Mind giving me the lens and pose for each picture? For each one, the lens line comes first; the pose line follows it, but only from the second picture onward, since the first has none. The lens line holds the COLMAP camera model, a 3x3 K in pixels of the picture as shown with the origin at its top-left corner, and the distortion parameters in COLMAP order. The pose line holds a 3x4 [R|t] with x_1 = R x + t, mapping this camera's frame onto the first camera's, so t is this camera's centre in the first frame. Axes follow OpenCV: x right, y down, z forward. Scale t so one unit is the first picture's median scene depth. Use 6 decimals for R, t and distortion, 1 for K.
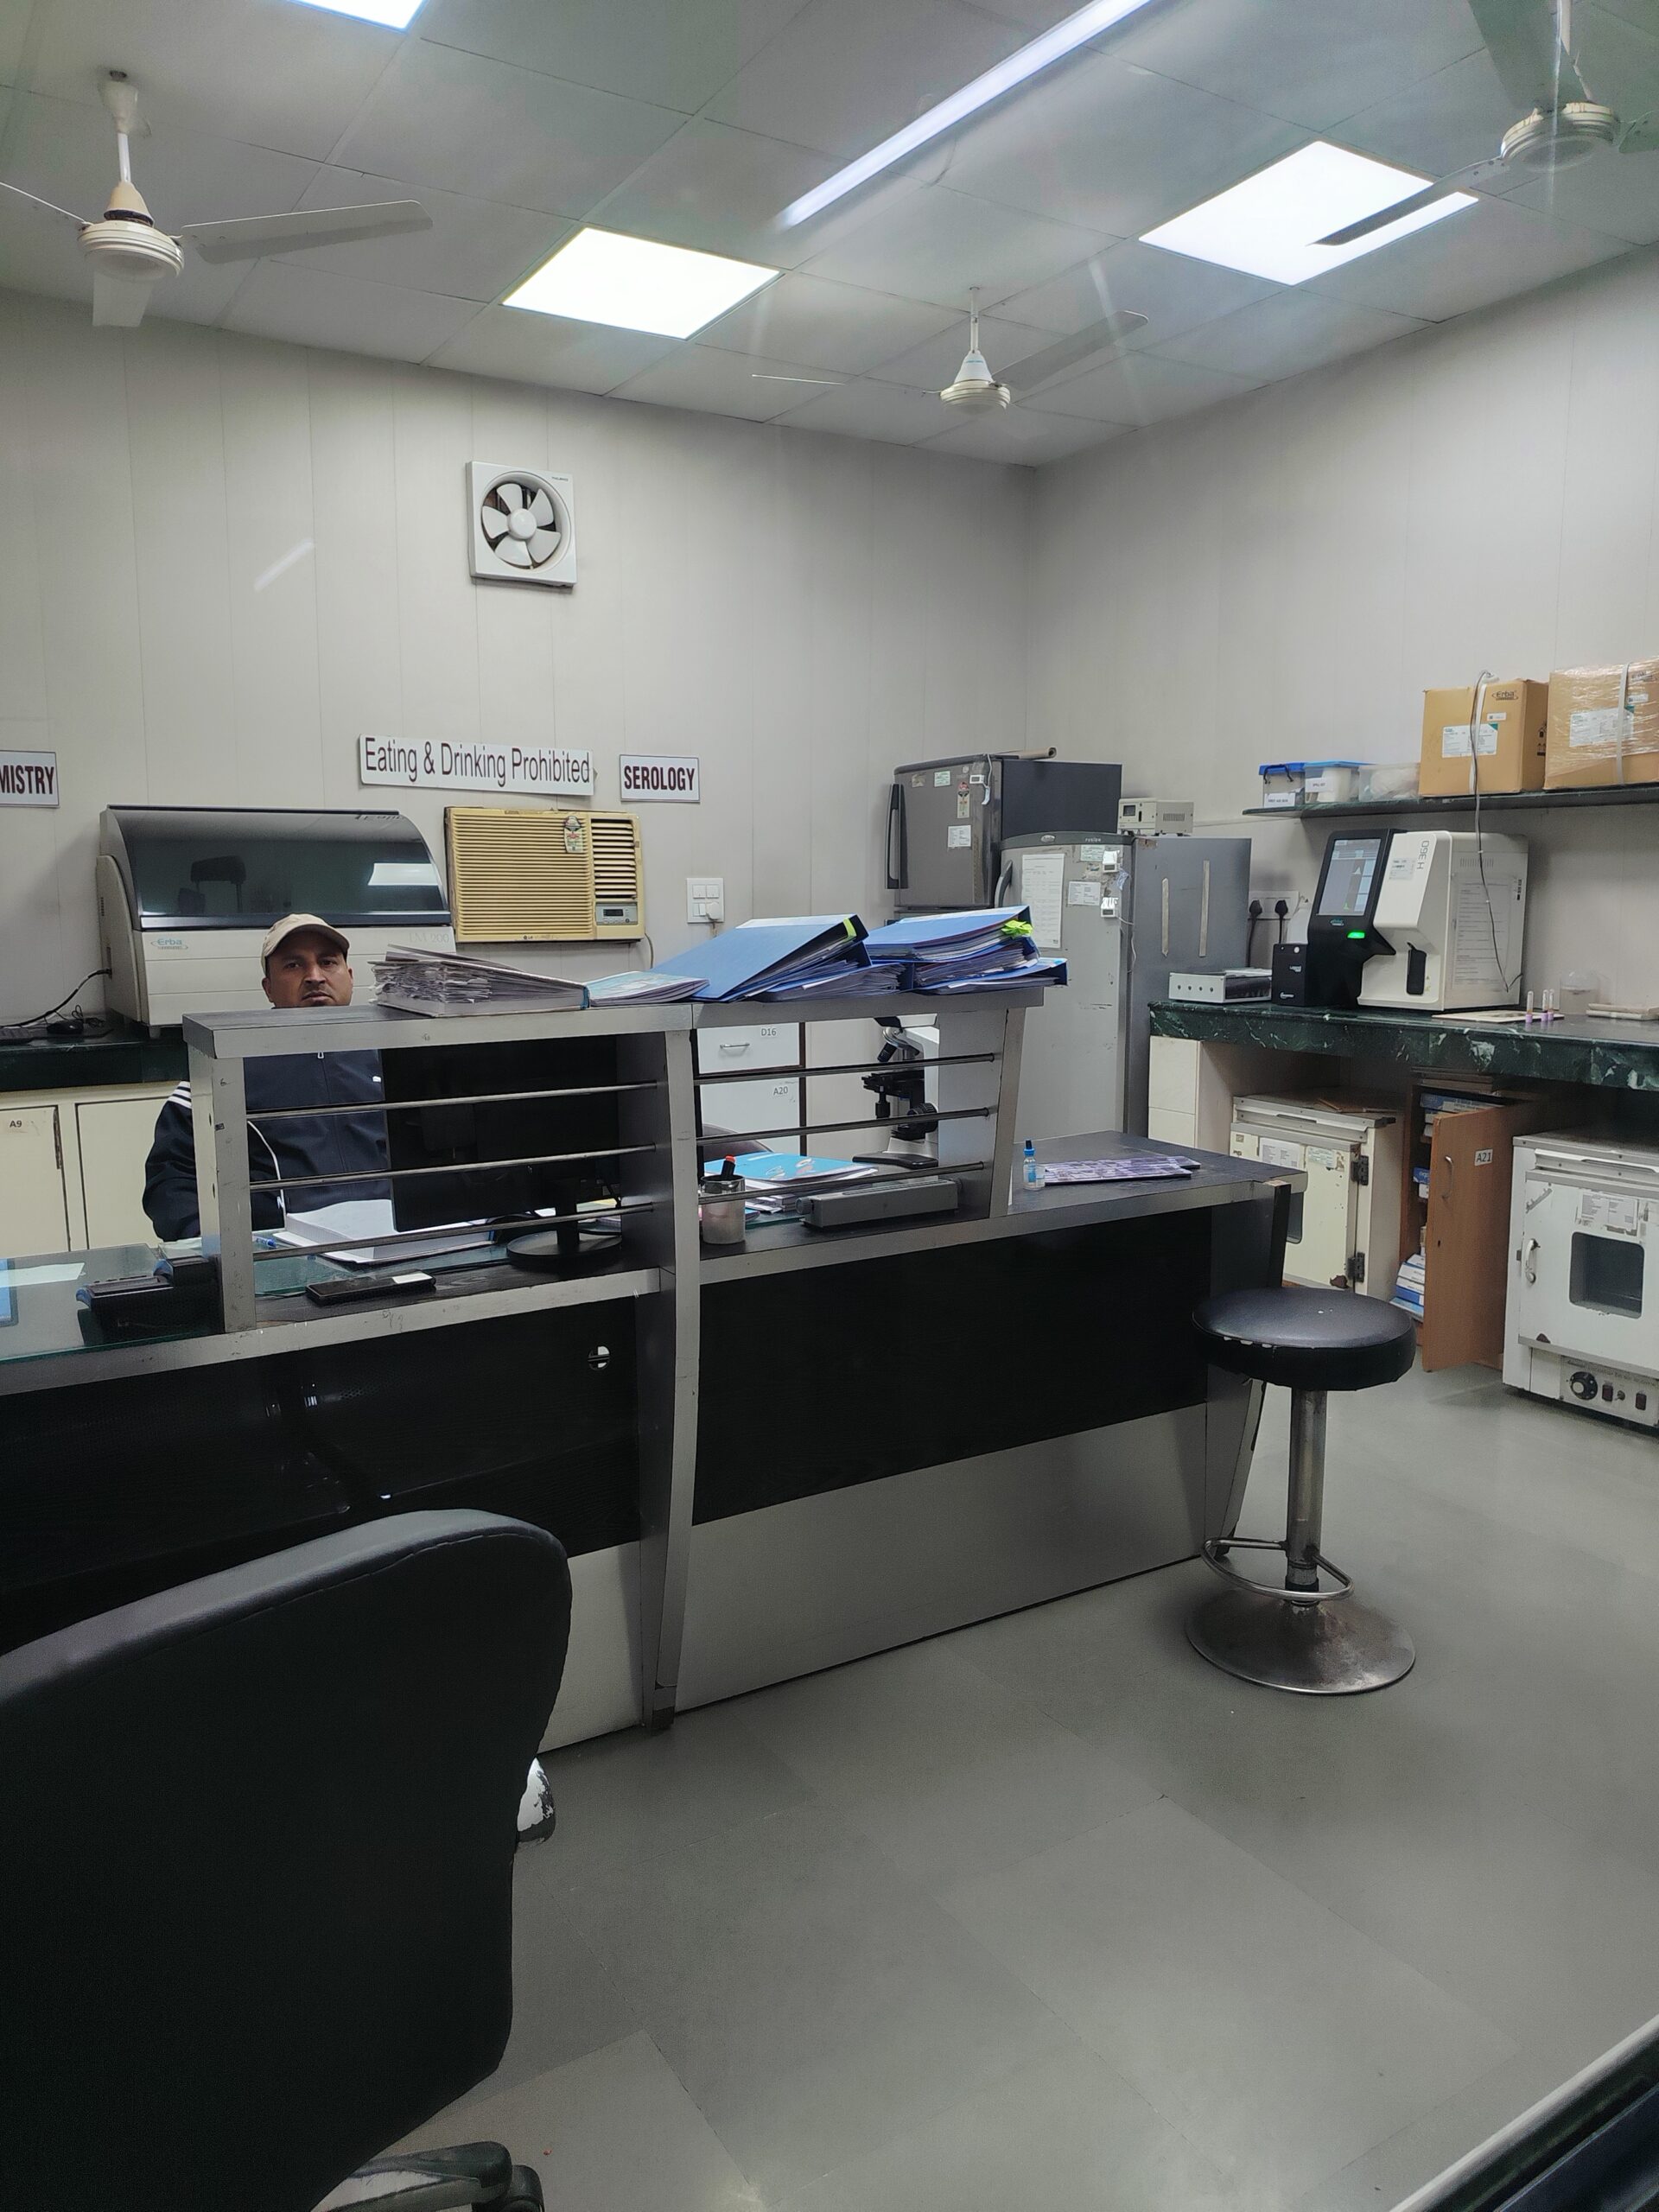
lens RADIAL K [[1568.3, 0, 829.5], [0, 1568.3, 1106.0], [0, 0, 1]] dist [0.037929, 0.000284]
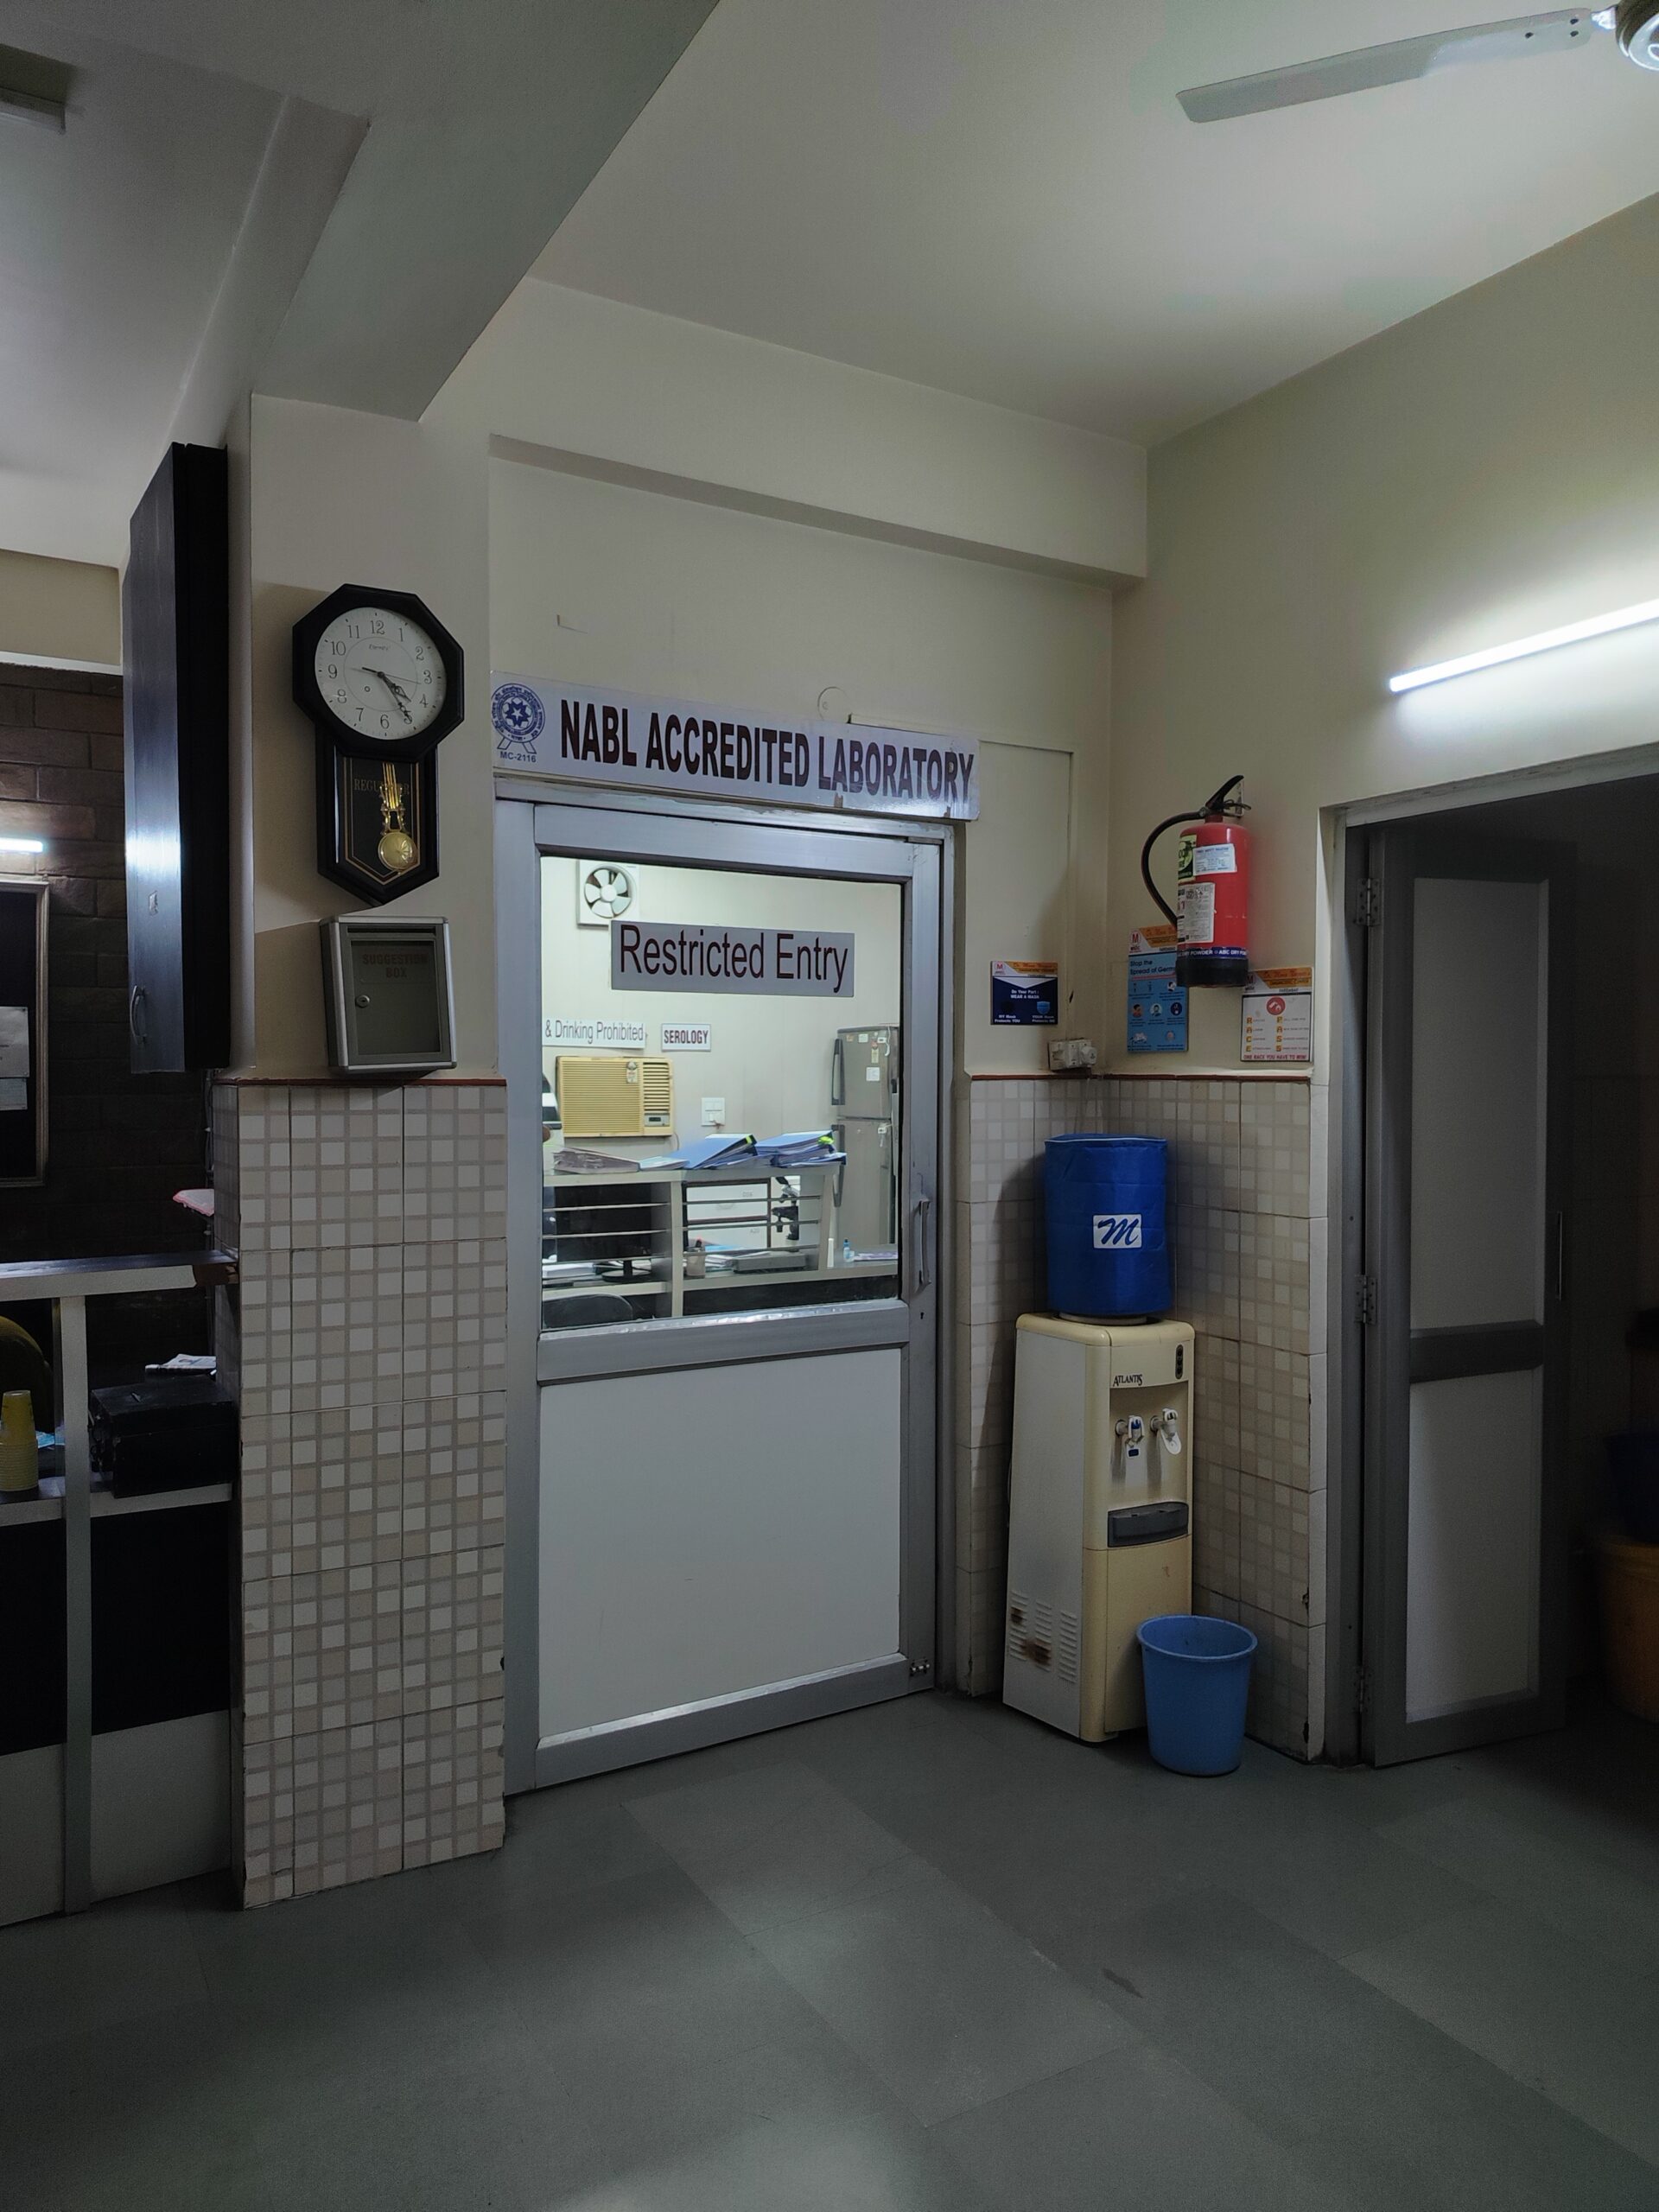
lens RADIAL K [[1530.3, 0, 827.8], [0, 1530.3, 1112.0], [0, 0, 1]] dist [0.138548, -0.274484]
pose [[0.999531, 0.014019, -0.027242, 0.154972], [-0.017046, 0.993304, -0.114266, 0.087017], [0.025458, 0.114677, 0.993077, -1.051796]]
